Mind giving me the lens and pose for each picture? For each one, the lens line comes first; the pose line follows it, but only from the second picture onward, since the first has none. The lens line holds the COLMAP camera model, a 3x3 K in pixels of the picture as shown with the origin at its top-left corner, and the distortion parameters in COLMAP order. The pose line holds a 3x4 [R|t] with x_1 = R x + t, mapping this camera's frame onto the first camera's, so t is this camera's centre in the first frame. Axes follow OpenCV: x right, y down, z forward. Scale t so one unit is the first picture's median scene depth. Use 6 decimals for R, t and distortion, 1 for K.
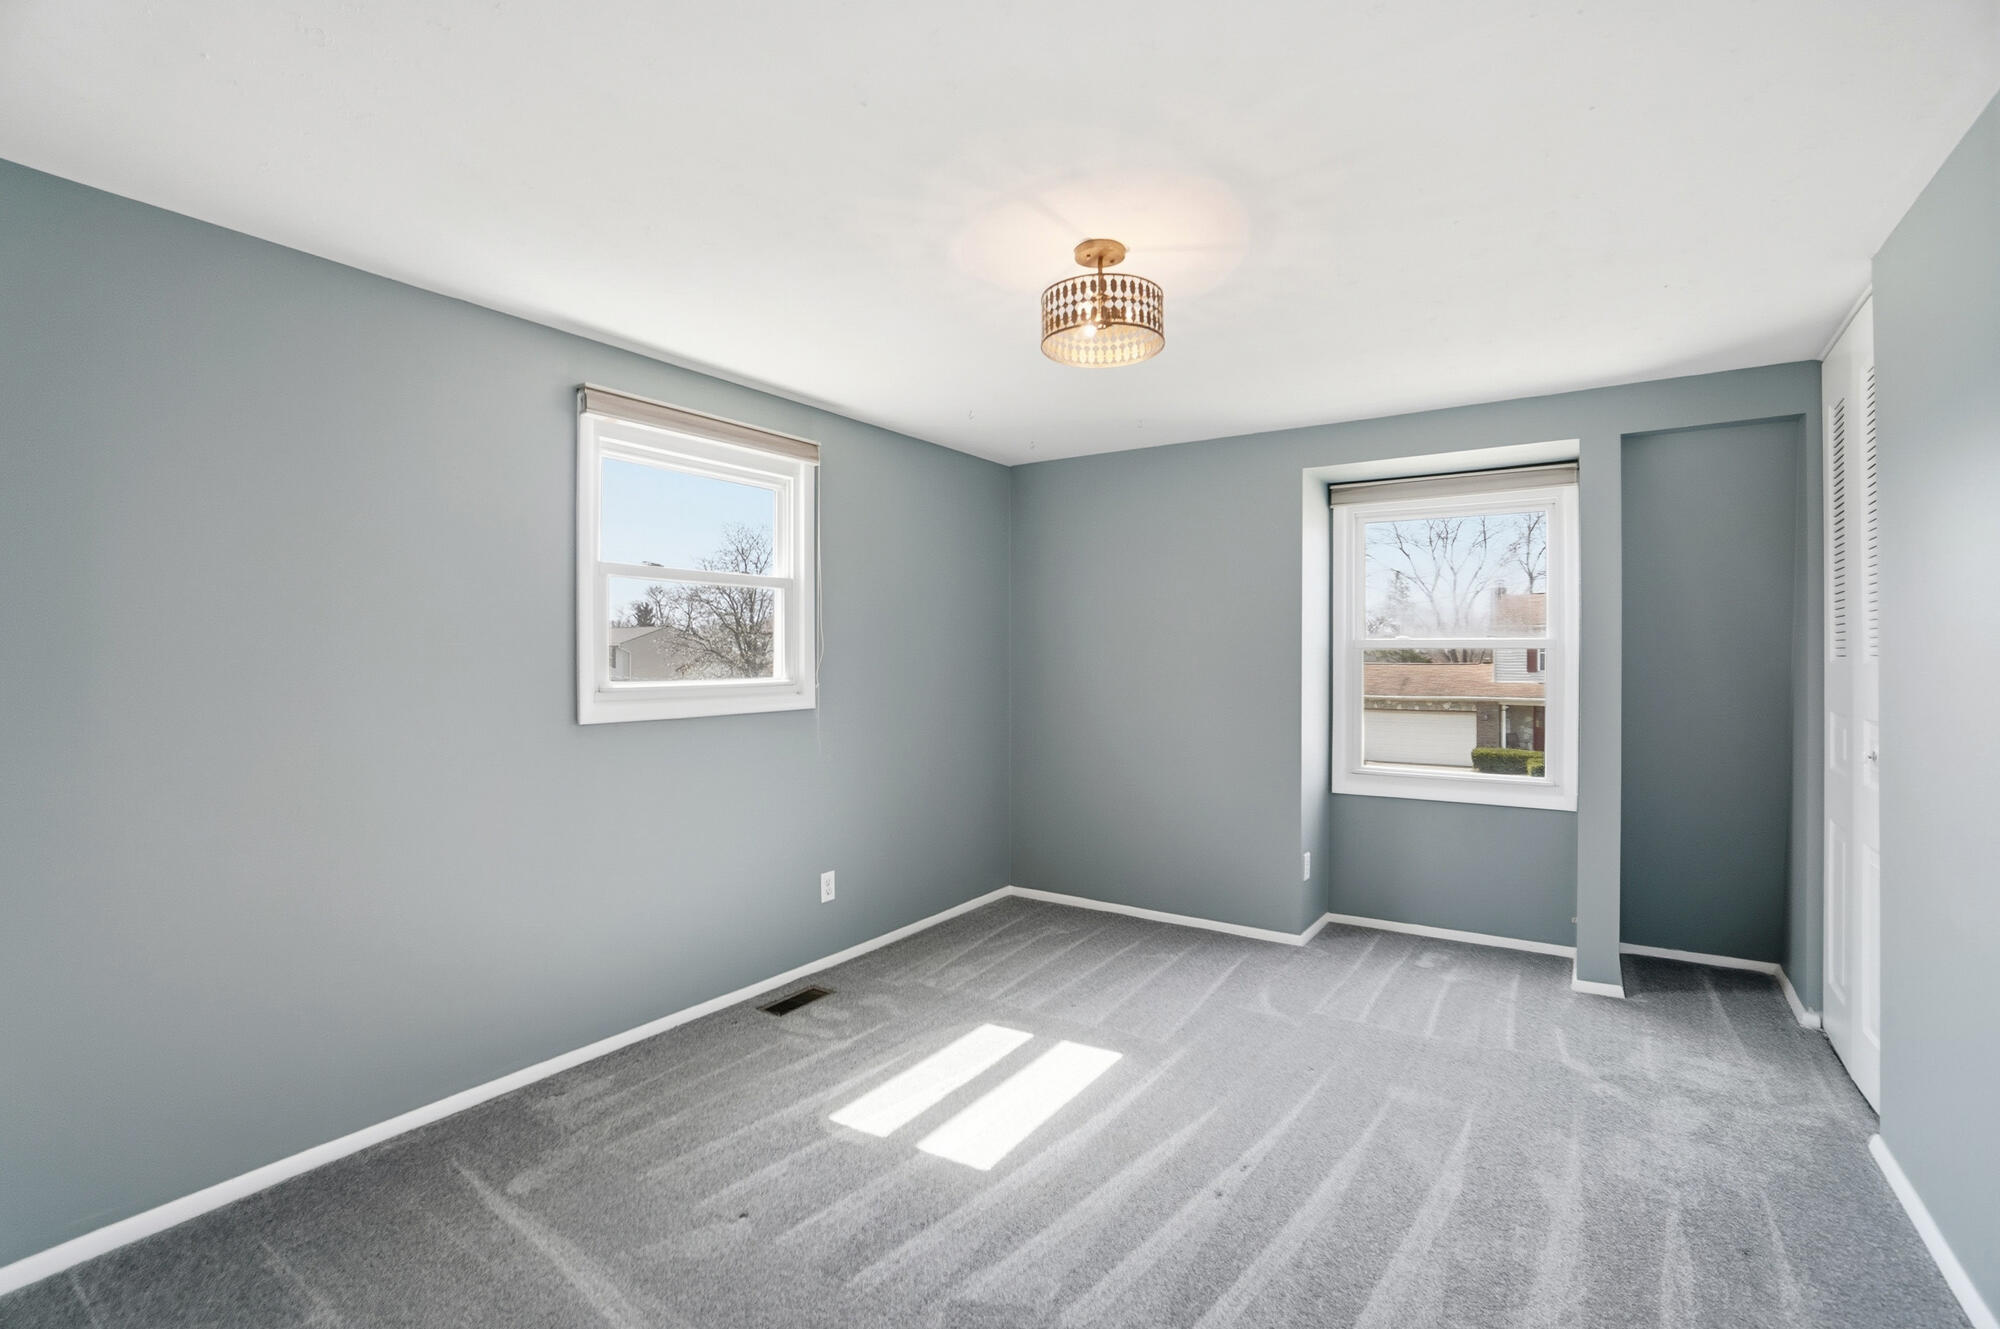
lens RADIAL K [[895.4, 0, 984.8], [0, 895.4, 646.4], [0, 0, 1]] dist [-0.058898, 0.017384]
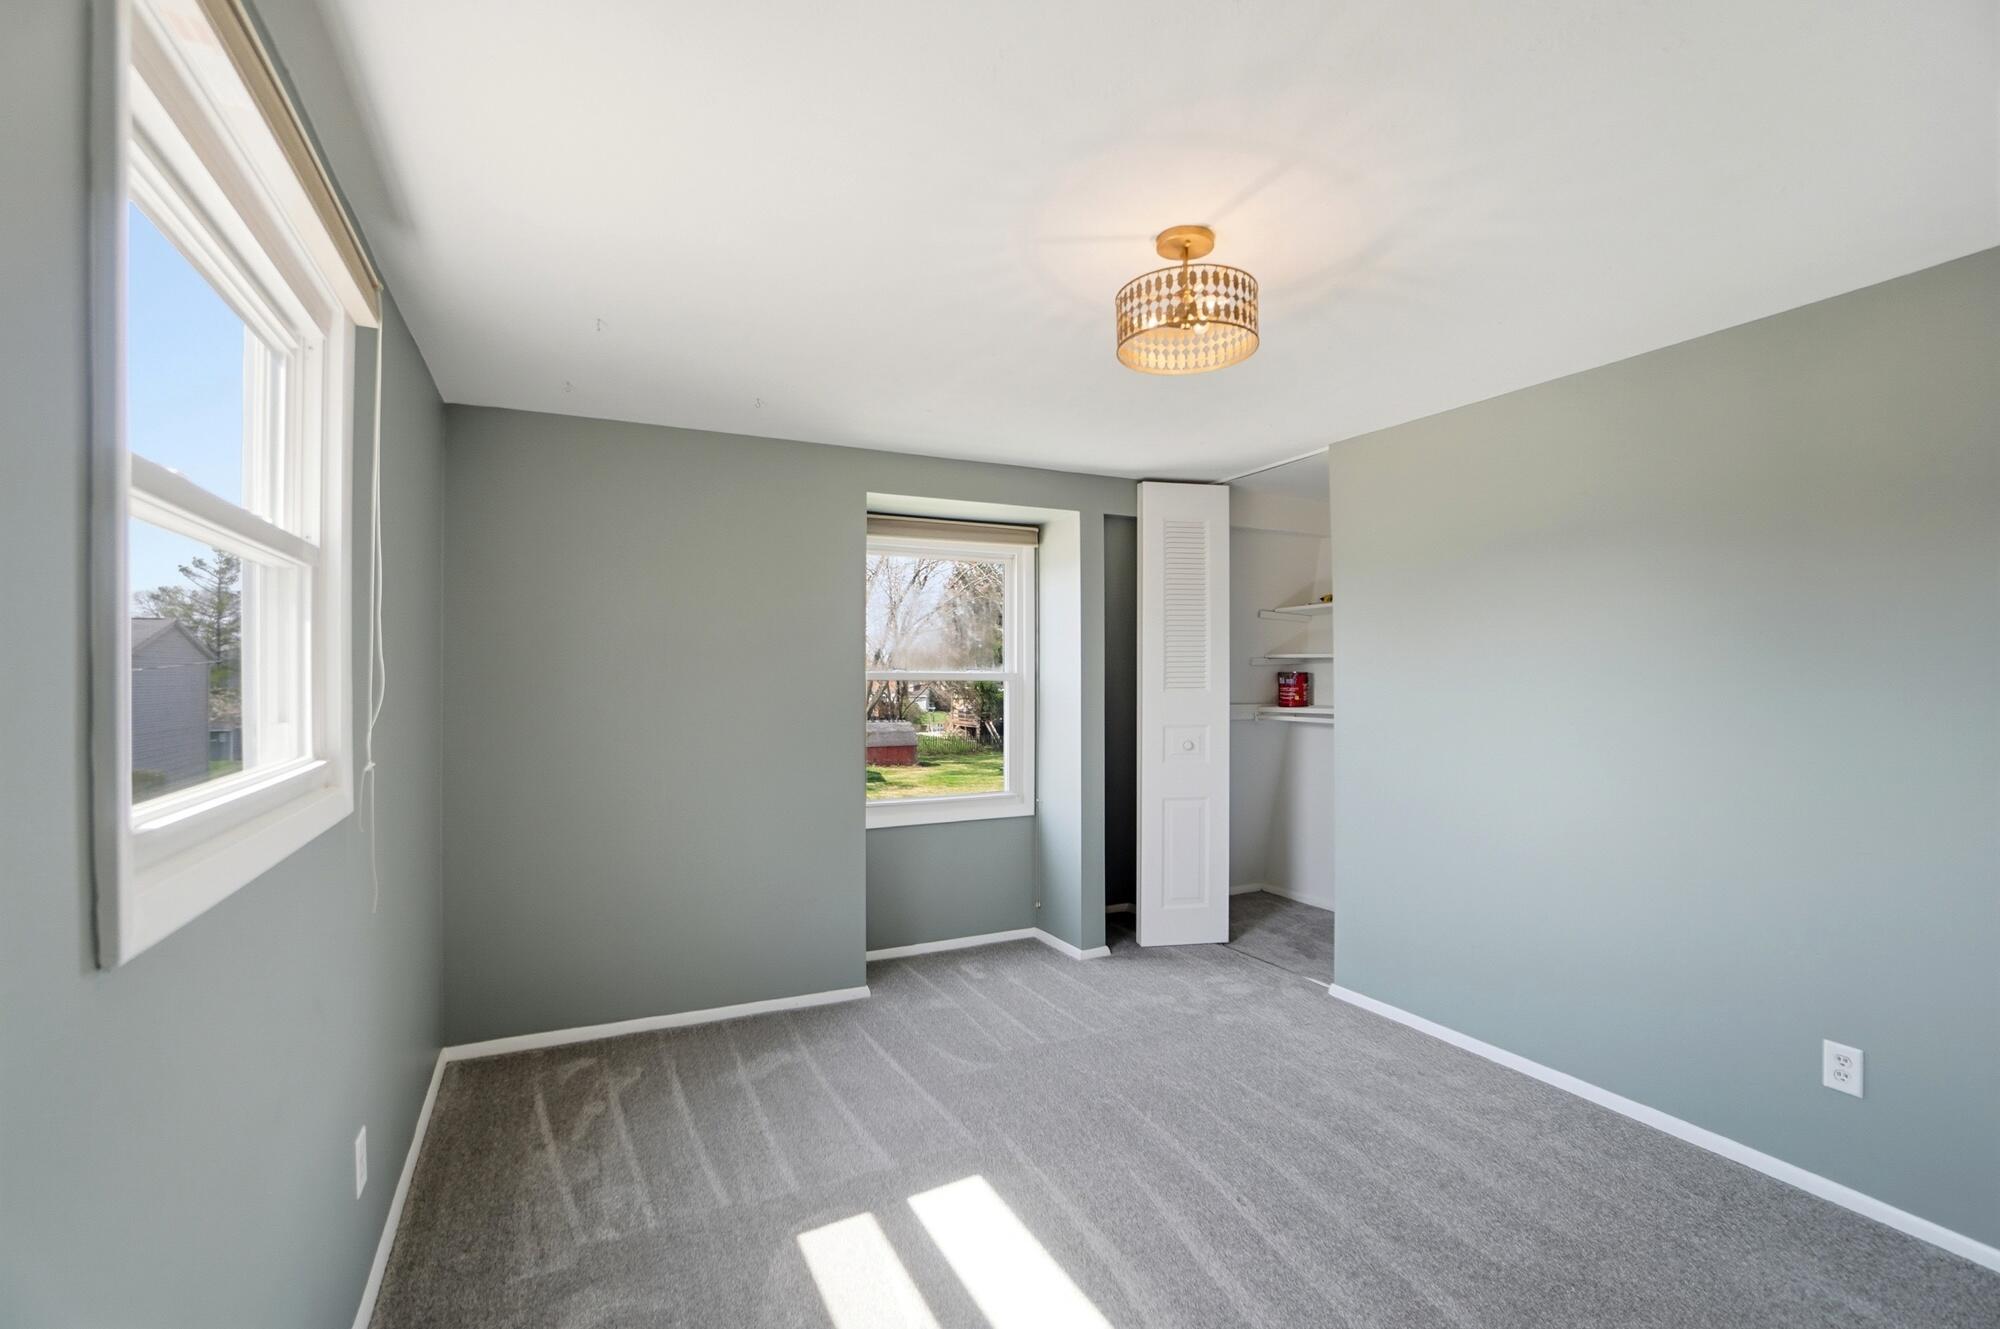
lens RADIAL K [[895.4, 0, 984.8], [0, 895.4, 646.4], [0, 0, 1]] dist [-0.058898, 0.017384]
pose [[0.487961, 0.025992, 0.872478, -0.495112], [-0.002659, 0.999596, -0.028292, -0.009713], [-0.872861, 0.011486, 0.487833, 0.505841]]
